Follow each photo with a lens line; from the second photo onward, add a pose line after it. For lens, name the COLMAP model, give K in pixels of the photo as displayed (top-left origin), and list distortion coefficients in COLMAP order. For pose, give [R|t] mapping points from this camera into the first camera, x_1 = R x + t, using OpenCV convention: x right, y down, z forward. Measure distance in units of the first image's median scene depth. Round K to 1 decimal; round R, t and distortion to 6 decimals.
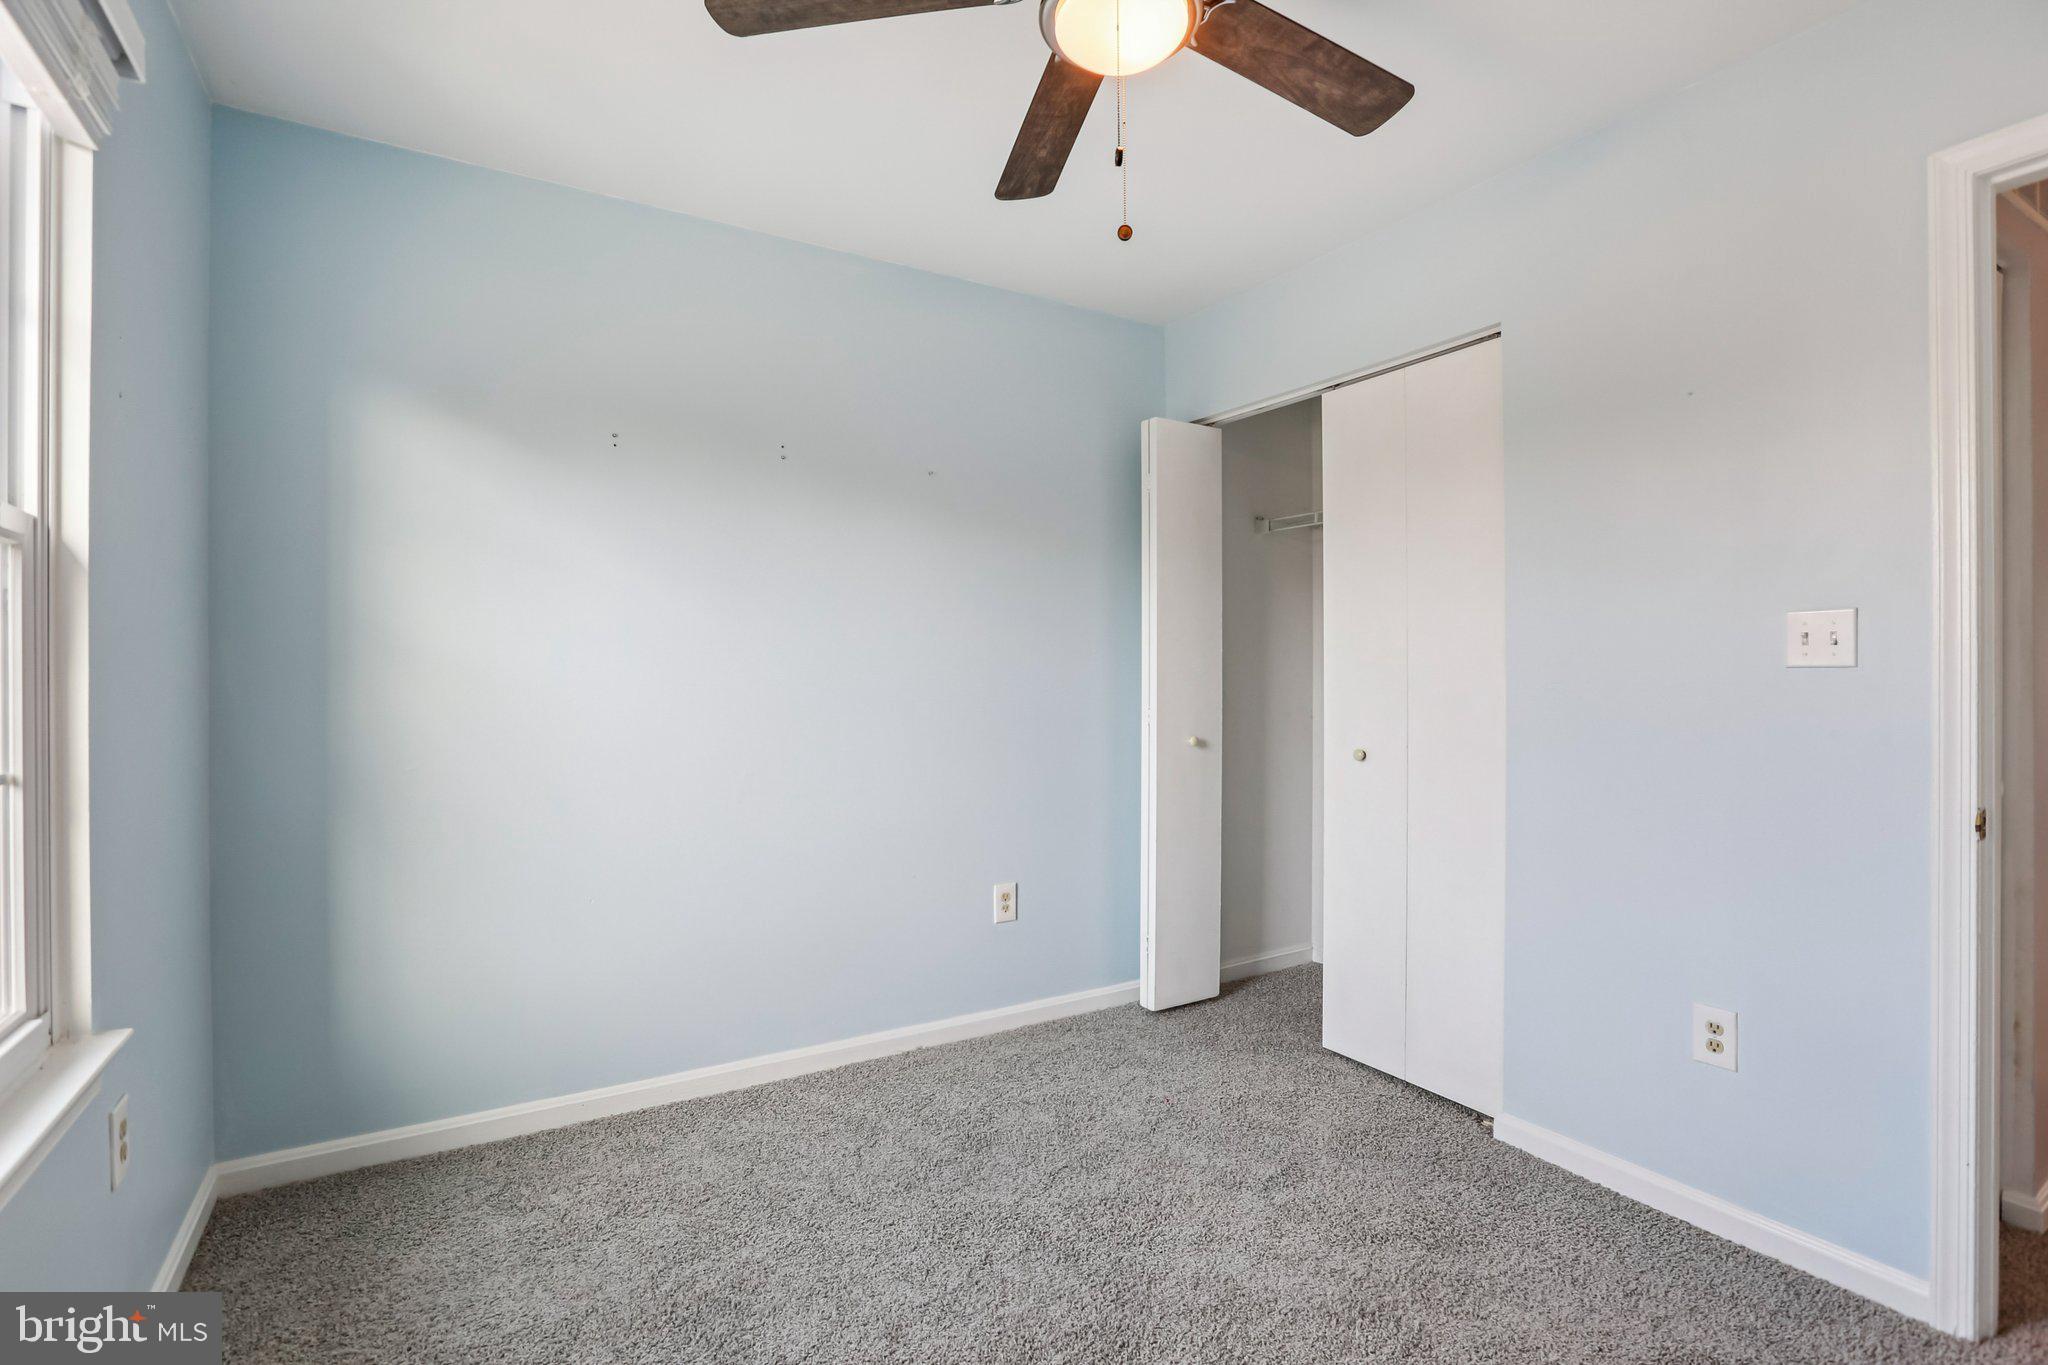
lens RADIAL K [[951.3, 0, 1027.9], [0, 951.3, 681.8], [0, 0, 1]] dist [-0.036478, 0.007317]
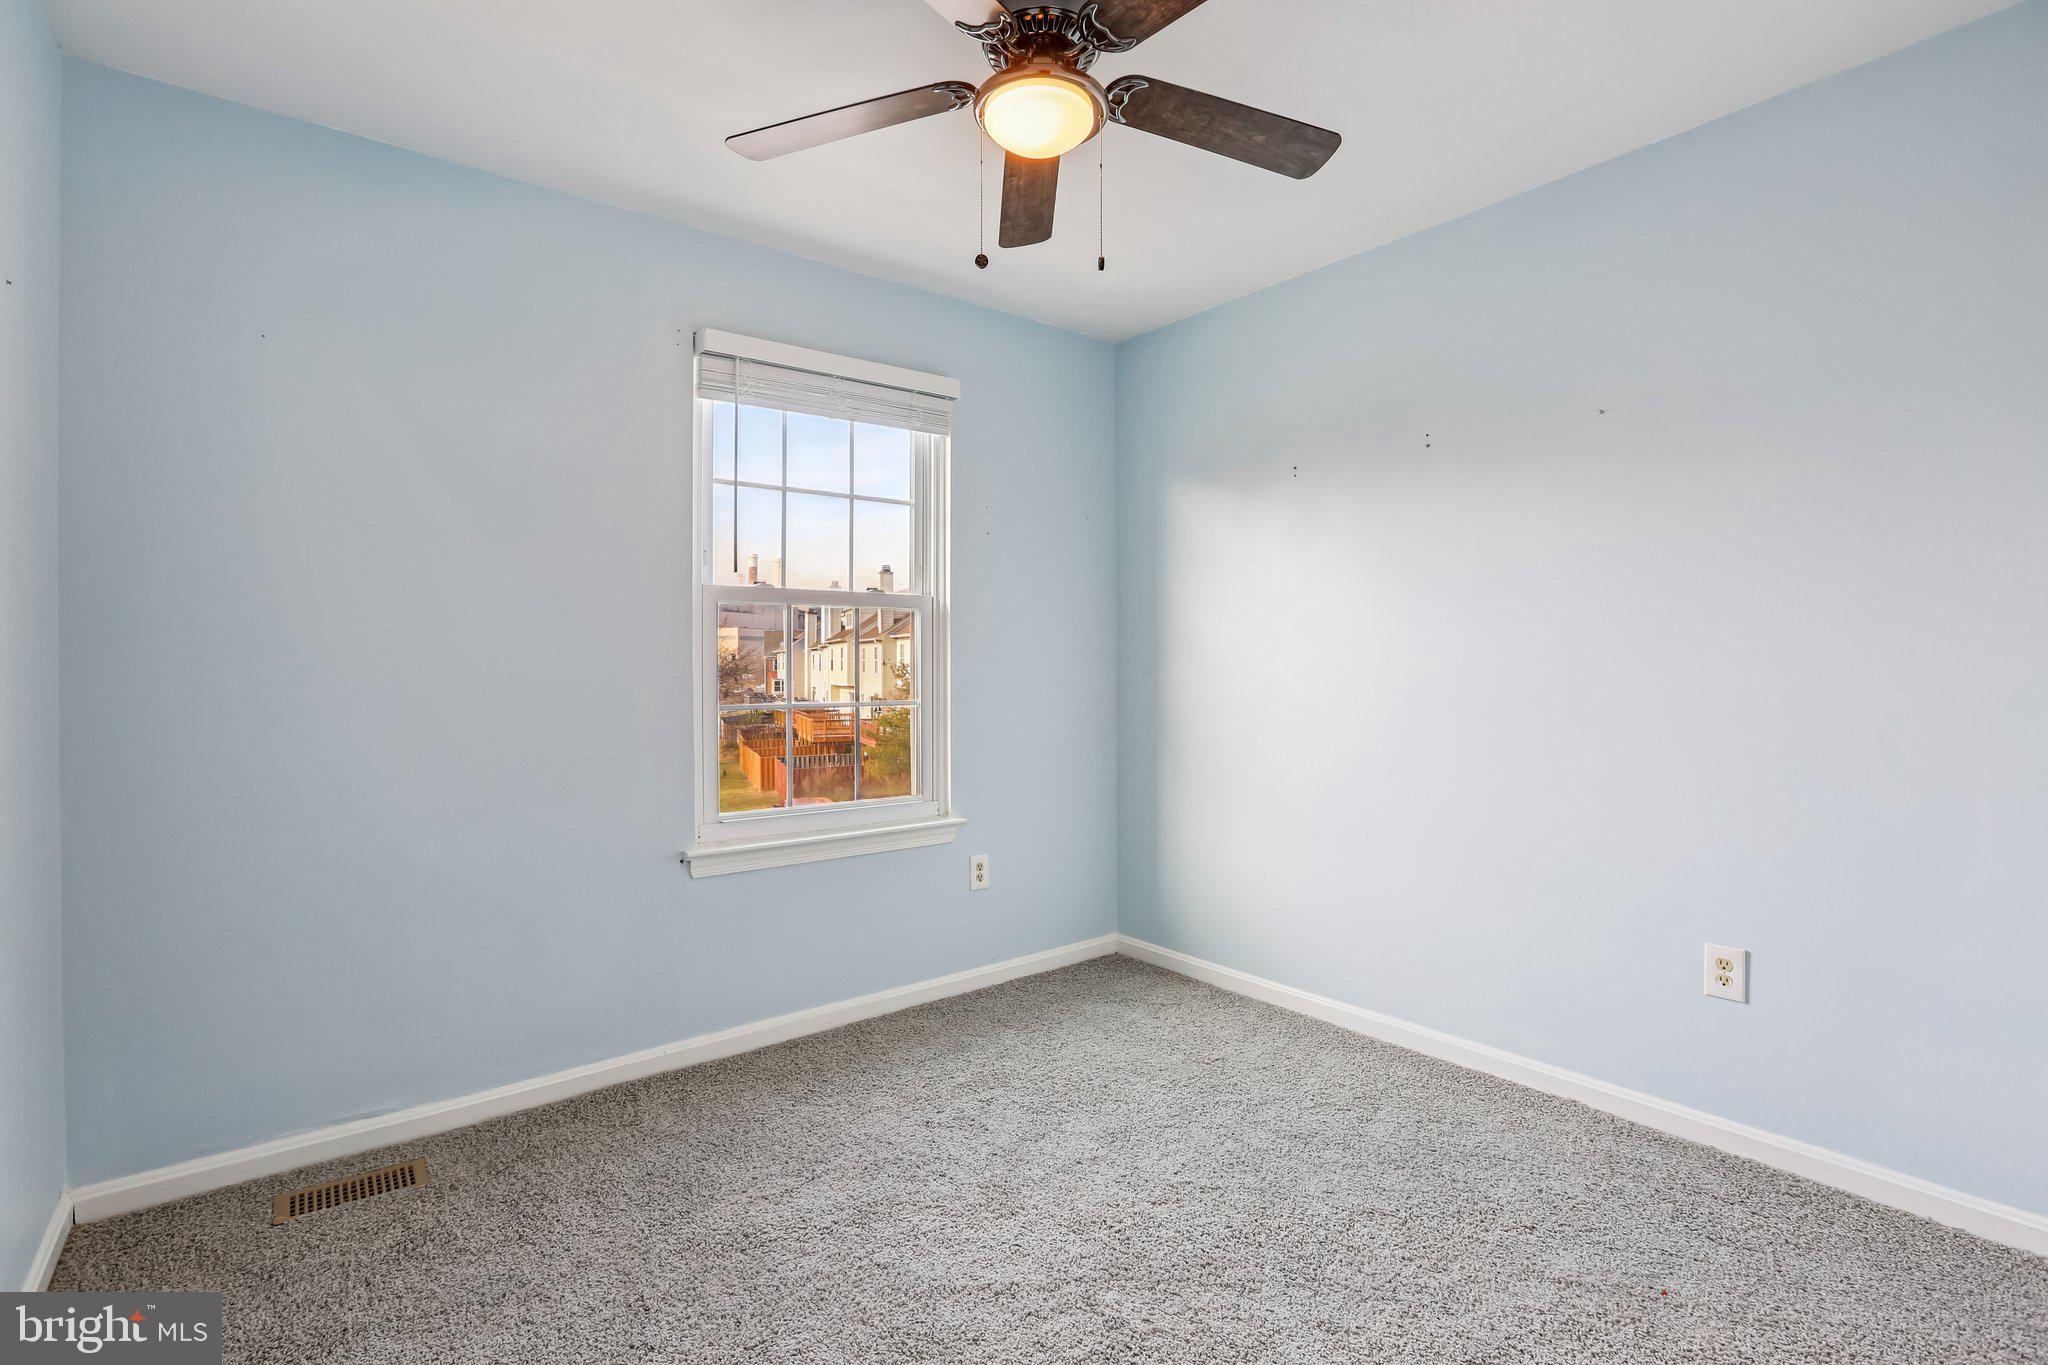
lens RADIAL K [[951.3, 0, 1035.7], [0, 951.3, 678.2], [0, 0, 1]] dist [-0.036478, 0.007317]
pose [[0.134274, 0.009513, -0.990899, 0.667834], [-0.004419, 0.999950, 0.009002, 0.006612], [0.990934, 0.003170, 0.134310, 0.429532]]
